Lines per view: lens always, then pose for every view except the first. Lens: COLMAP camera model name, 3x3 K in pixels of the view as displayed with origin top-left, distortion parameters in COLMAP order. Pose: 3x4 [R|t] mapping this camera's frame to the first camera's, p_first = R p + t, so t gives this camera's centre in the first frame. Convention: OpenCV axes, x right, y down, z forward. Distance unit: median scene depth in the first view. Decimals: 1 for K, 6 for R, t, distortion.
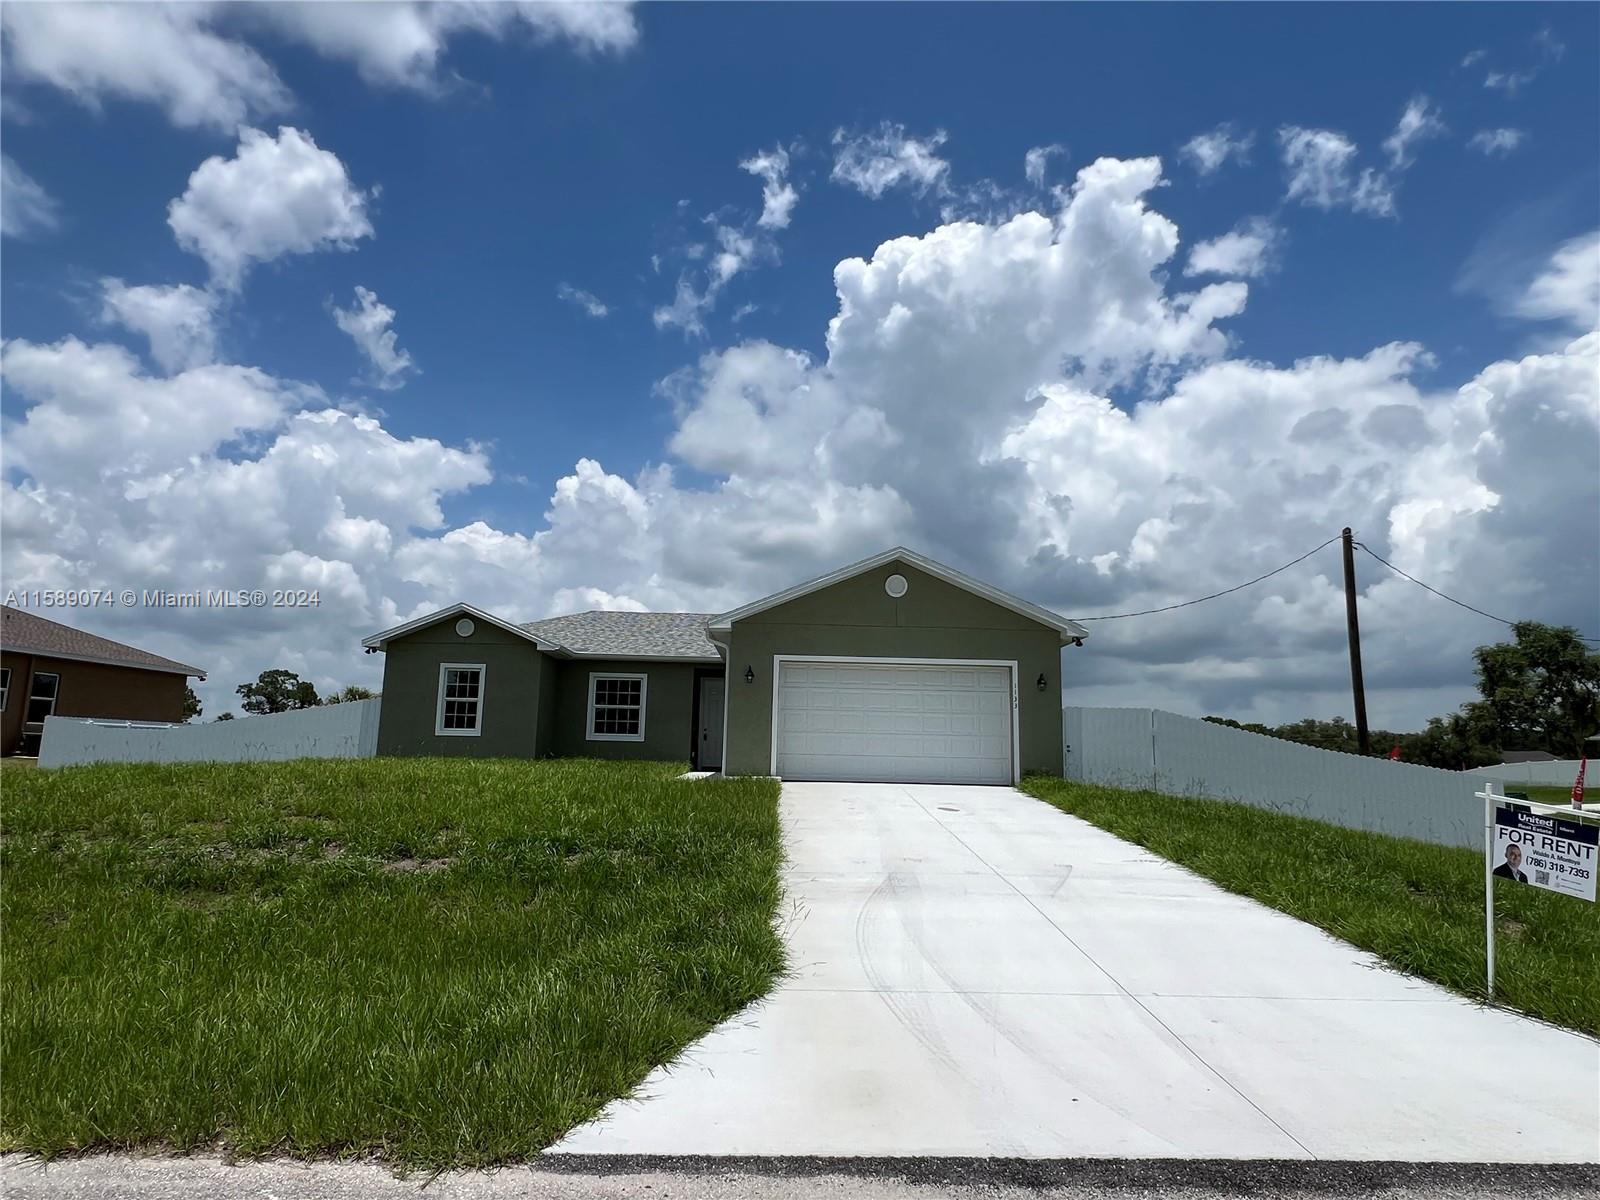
lens RADIAL K [[890.3, 0, 800.0], [0, 890.3, 600.0], [0, 0, 1]] dist [0.000196, 0.000593]
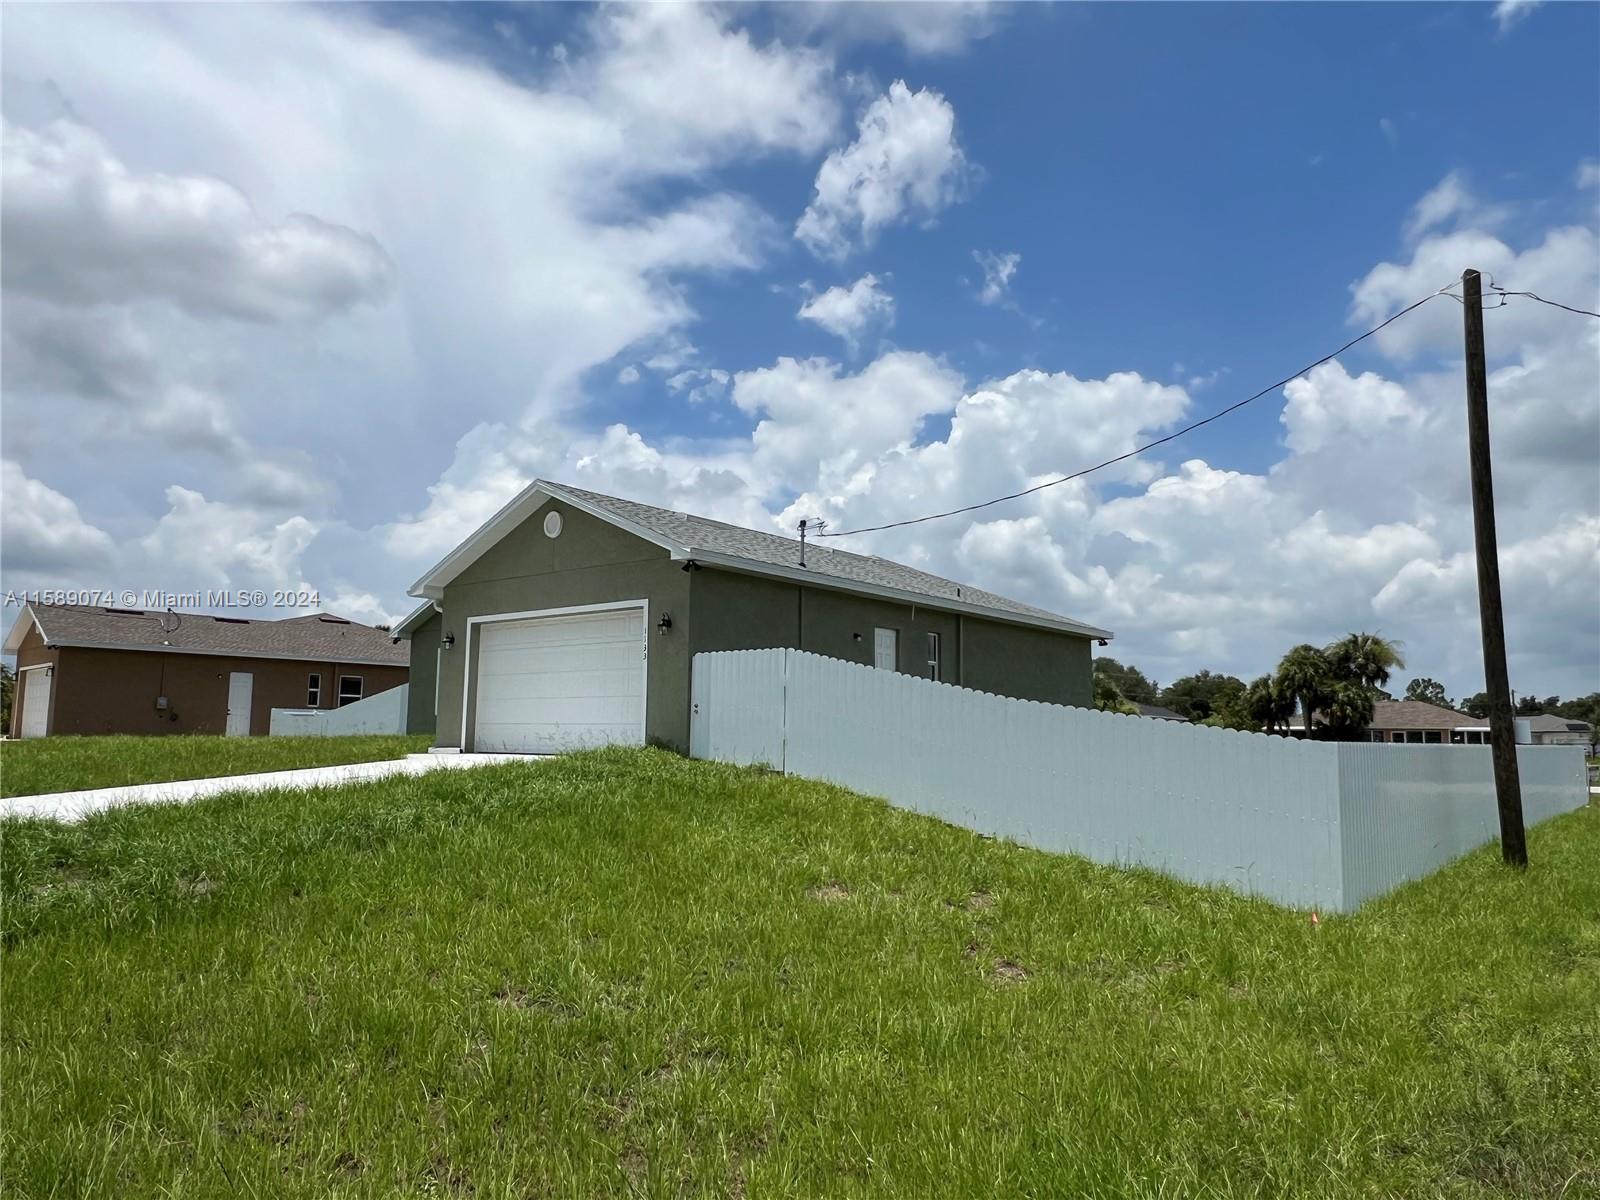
lens RADIAL K [[1085.4, 0, 800.0], [0, 1085.4, 600.0], [0, 0, 1]] dist [-0.001138, -0.000716]
pose [[0.749606, -0.083489, -0.656597, 0.716288], [0.108464, 0.994097, -0.002575, 0.062103], [0.652936, -0.069287, 0.754237, 0.283085]]
